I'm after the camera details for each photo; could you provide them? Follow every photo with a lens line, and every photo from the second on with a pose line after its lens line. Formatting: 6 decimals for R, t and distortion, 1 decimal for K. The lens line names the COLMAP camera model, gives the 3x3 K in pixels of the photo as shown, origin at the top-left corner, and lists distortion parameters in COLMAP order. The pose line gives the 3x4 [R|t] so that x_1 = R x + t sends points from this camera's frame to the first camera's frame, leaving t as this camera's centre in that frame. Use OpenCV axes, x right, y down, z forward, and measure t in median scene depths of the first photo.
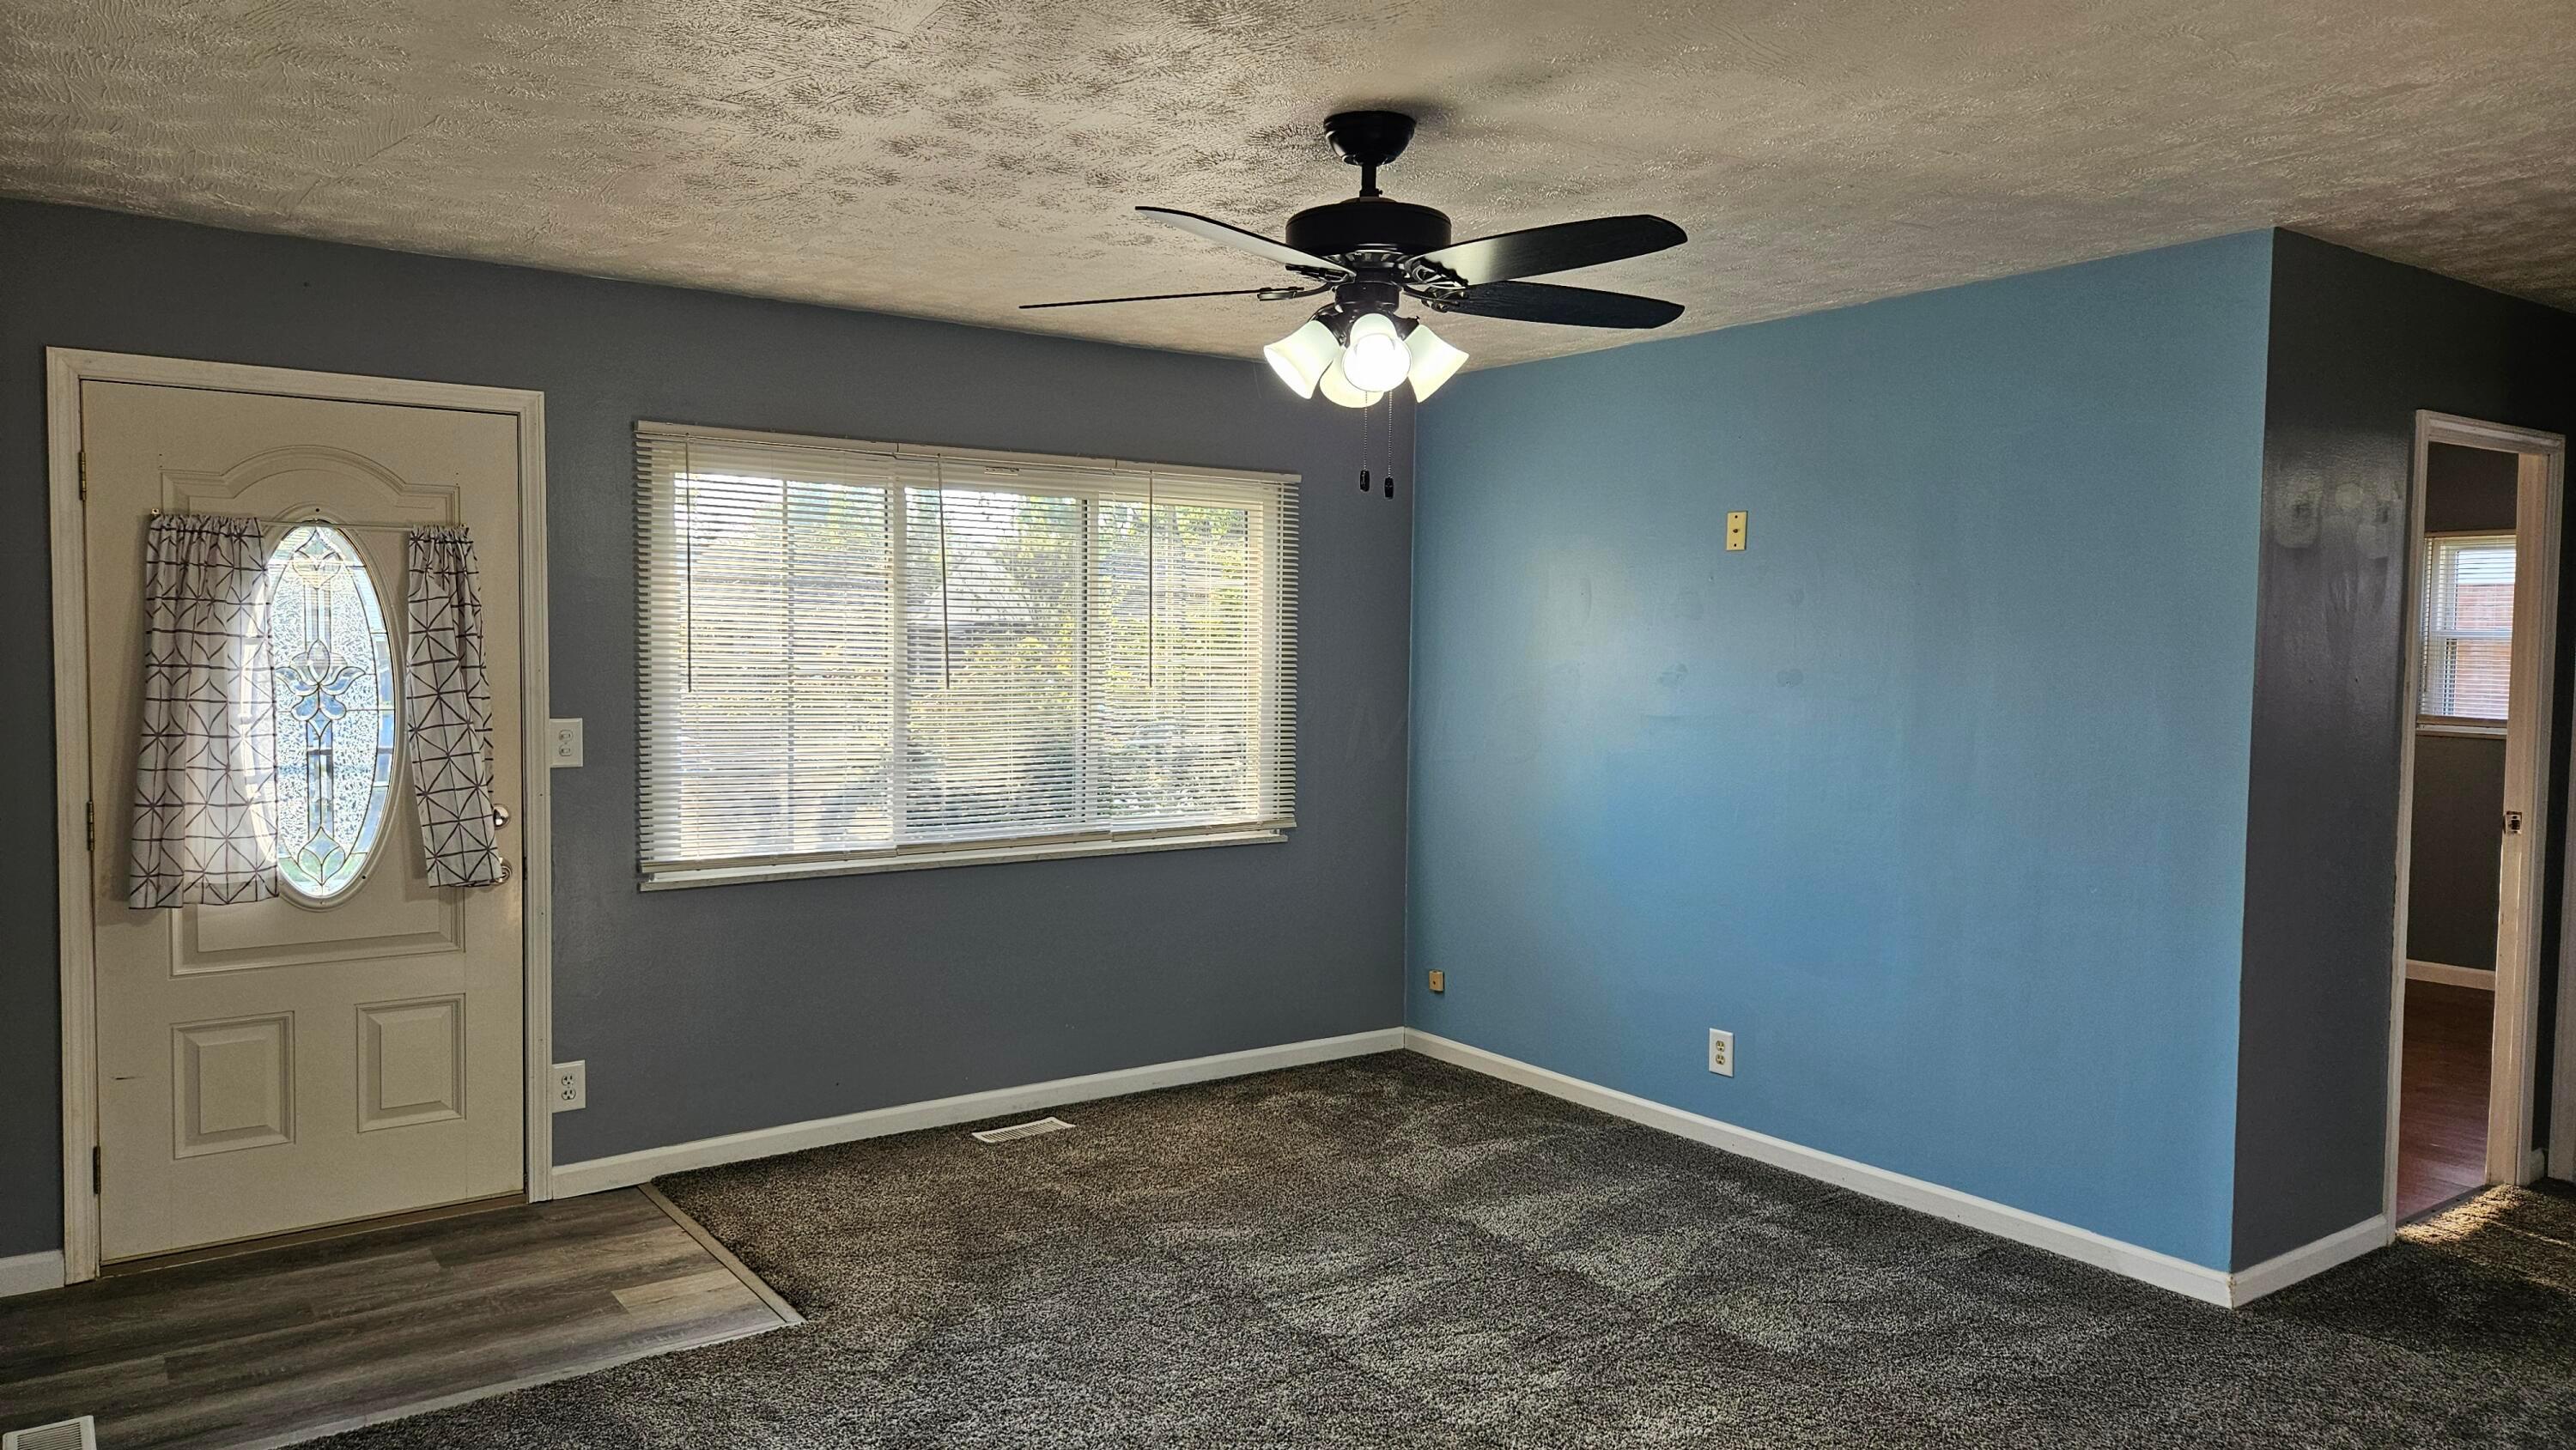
lens RADIAL K [[1721.9, 0, 1282.7], [0, 1721.9, 725.9], [0, 0, 1]] dist [0.039999, -0.004220]
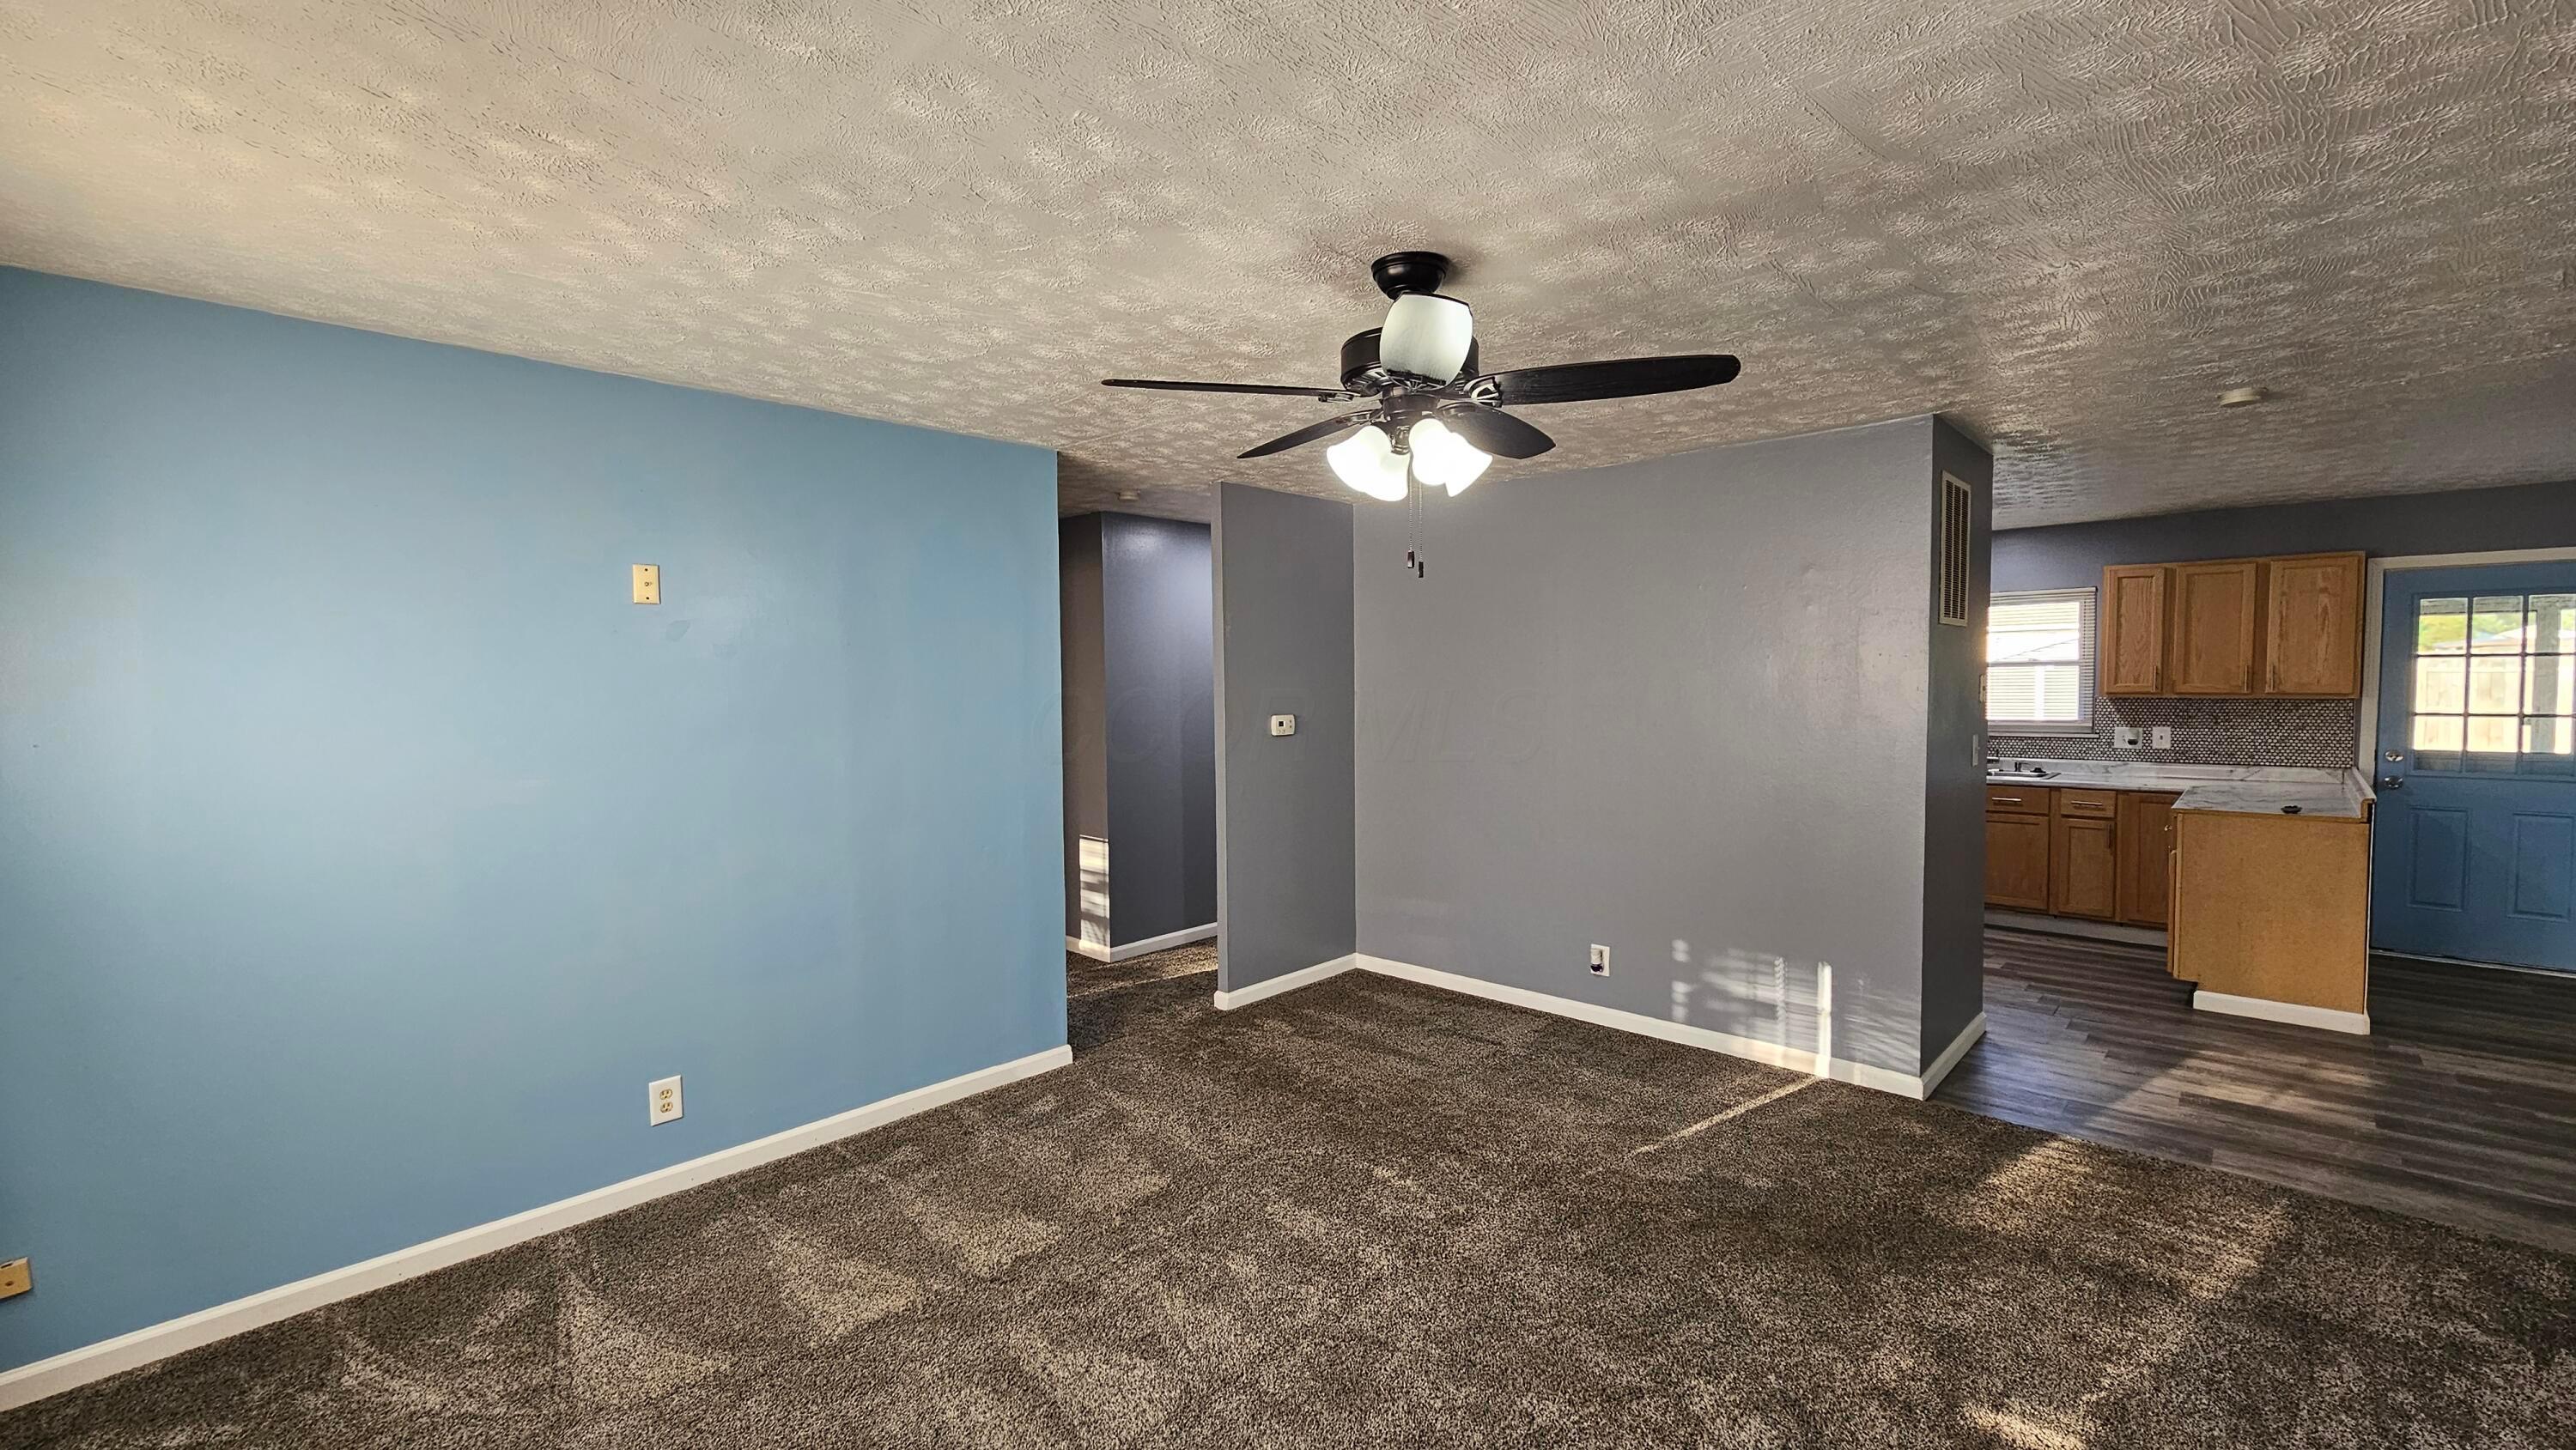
lens RADIAL K [[1050.4, 0, 1279.8], [0, 1050.4, 728.3], [0, 0, 1]] dist [-0.001236, -0.000200]
pose [[-0.182591, -0.053294, 0.981744, -0.454425], [0.057854, 0.996217, 0.064840, -0.052669], [-0.981485, 0.068636, -0.178817, 0.838467]]
